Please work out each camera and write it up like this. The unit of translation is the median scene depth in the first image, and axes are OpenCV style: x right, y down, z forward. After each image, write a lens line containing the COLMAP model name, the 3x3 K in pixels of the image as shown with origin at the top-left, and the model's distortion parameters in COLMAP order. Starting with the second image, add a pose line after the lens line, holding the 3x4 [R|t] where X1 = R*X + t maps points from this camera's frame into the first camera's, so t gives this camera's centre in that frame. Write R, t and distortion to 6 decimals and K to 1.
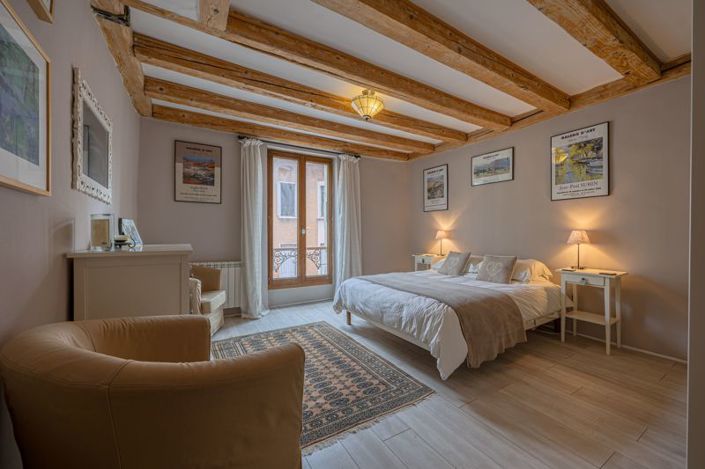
lens RADIAL K [[283.9, 0, 347.7], [0, 283.9, 232.7], [0, 0, 1]] dist [0.002082, 0.001443]
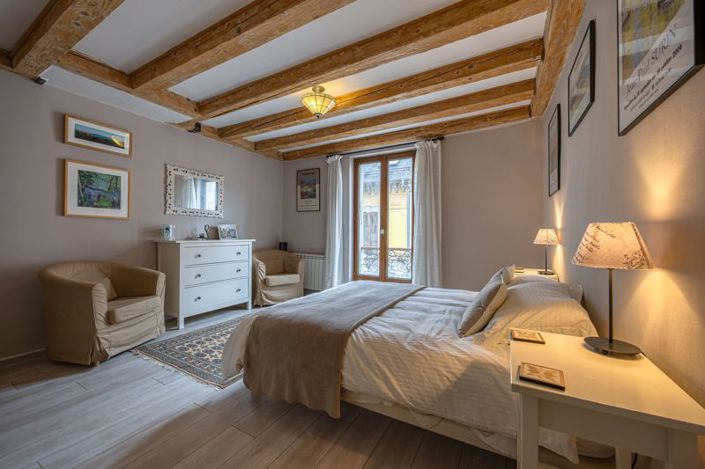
lens RADIAL K [[283.9, 0, 362.9], [0, 283.9, 235.4], [0, 0, 1]] dist [0.002082, 0.001443]
pose [[0.475197, 0.011764, -0.879801, 0.850525], [-0.003873, 0.999929, 0.011278, -0.003194], [0.879871, -0.001952, 0.475209, 0.565747]]
